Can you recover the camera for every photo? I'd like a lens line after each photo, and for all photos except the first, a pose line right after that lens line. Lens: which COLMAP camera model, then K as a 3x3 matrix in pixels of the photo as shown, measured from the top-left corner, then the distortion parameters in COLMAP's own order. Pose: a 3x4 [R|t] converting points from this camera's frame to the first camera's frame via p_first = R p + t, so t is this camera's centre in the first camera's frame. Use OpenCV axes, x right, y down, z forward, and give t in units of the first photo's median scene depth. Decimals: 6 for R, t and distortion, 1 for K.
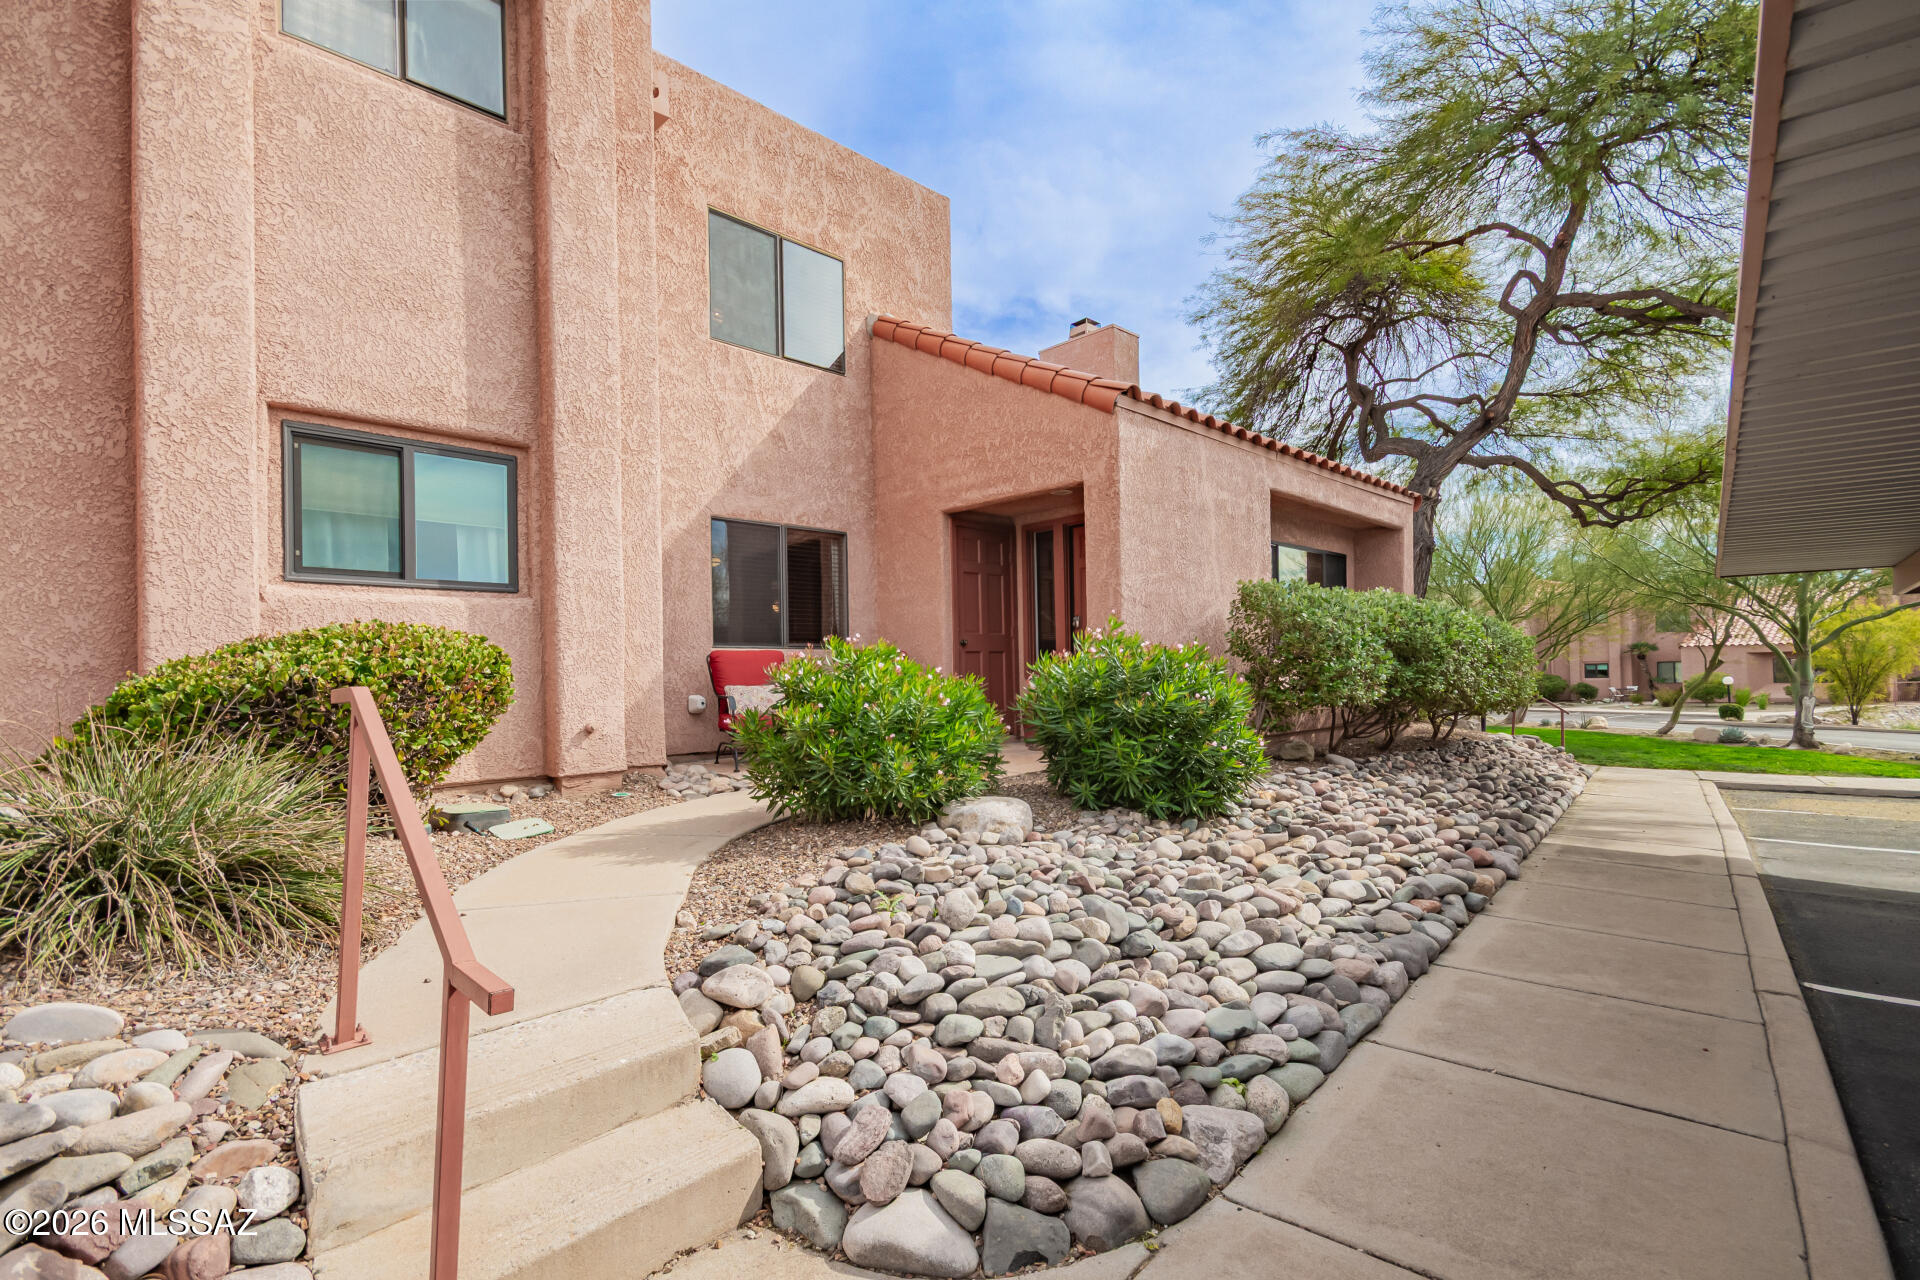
lens RADIAL K [[895.2, 0, 966.0], [0, 895.2, 649.2], [0, 0, 1]] dist [-0.000509, 0.000174]
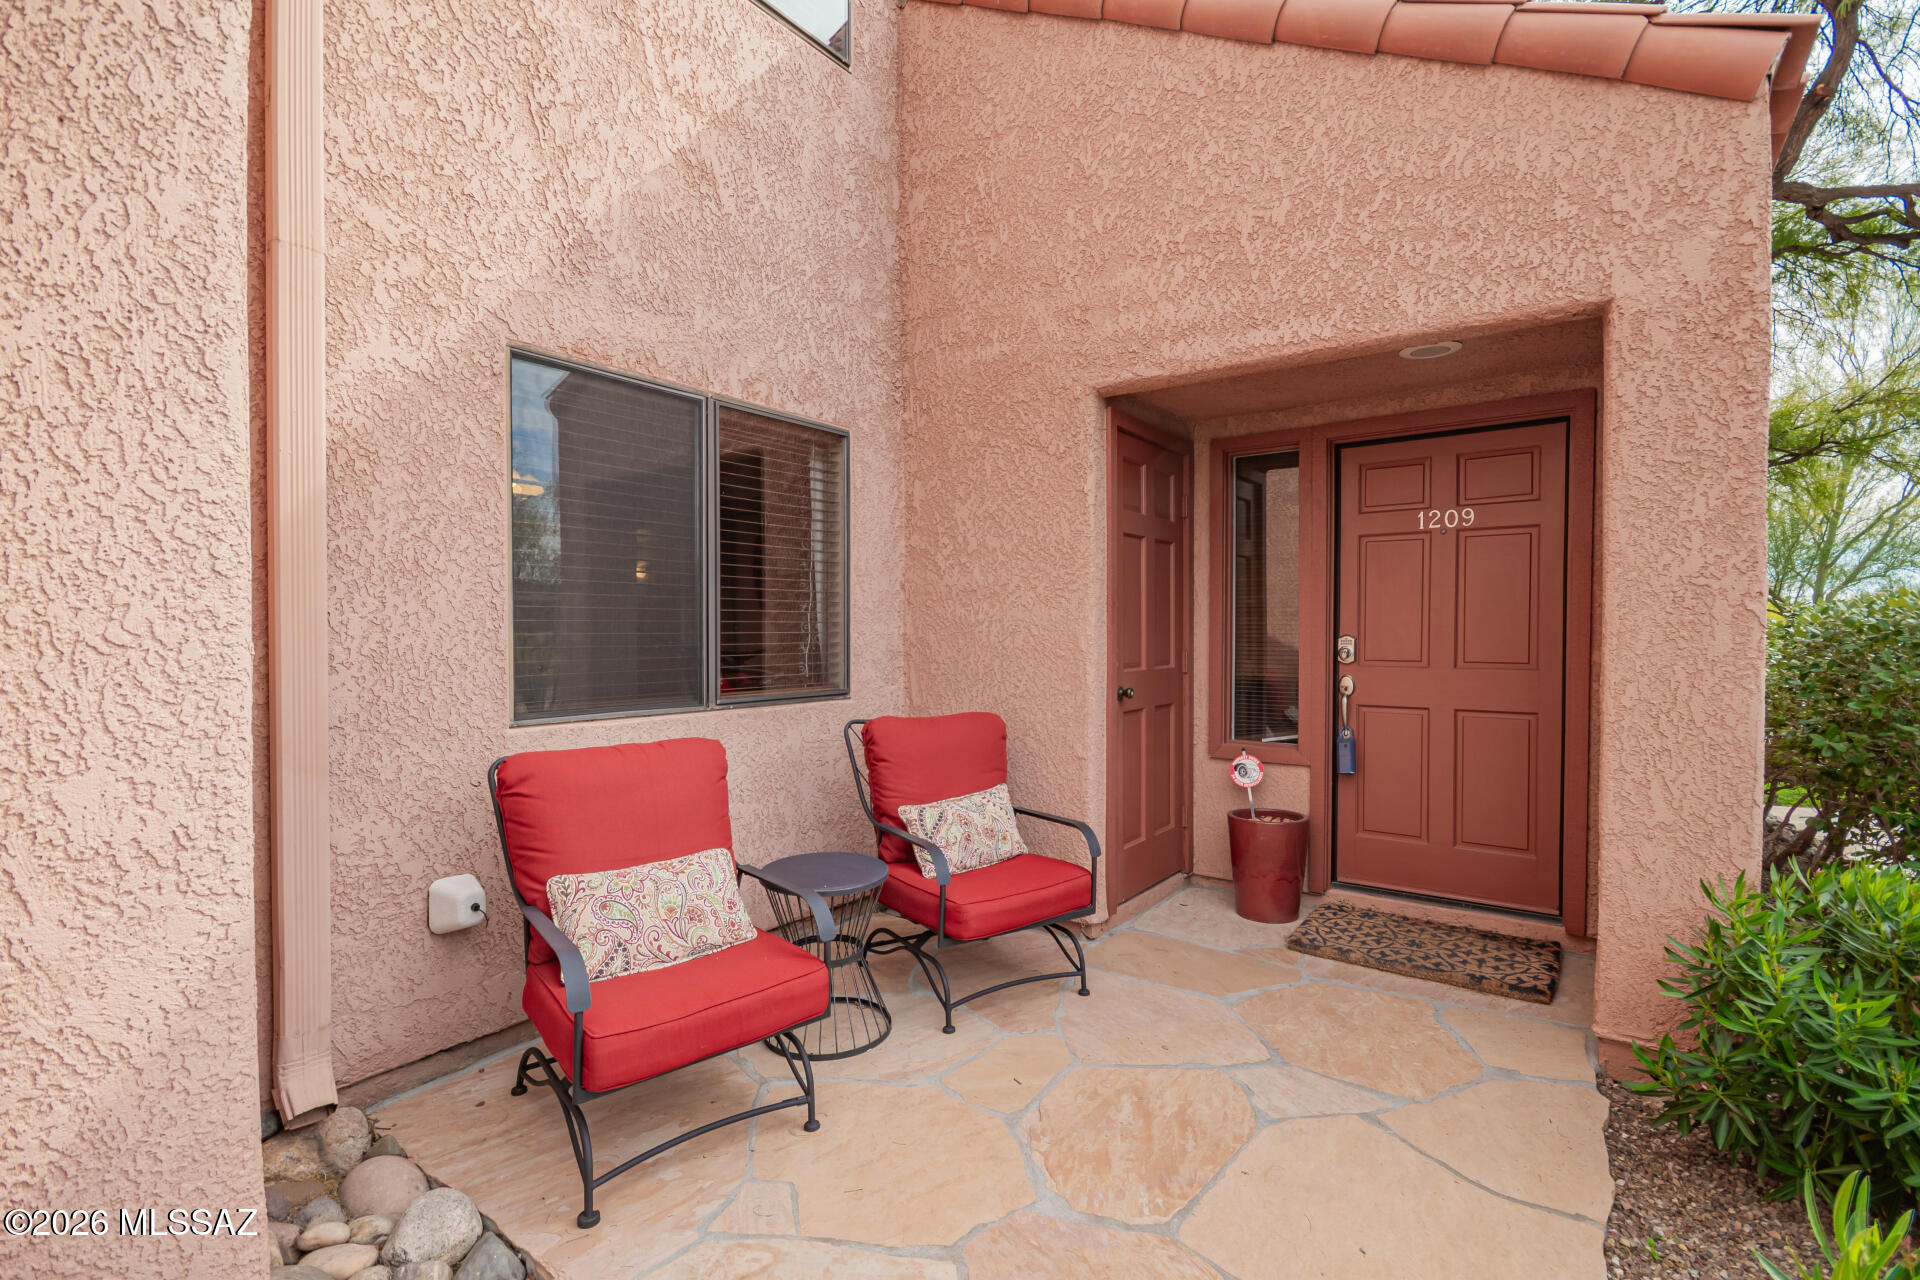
lens RADIAL K [[898.3, 0, 982.2], [0, 898.3, 641.4], [0, 0, 1]] dist [0.004171, -0.000072]
pose [[0.983515, 0.018657, 0.179862, -0.155816], [-0.025913, 0.998939, 0.038079, -0.048756], [-0.178961, -0.042112, 0.982955, 0.583408]]
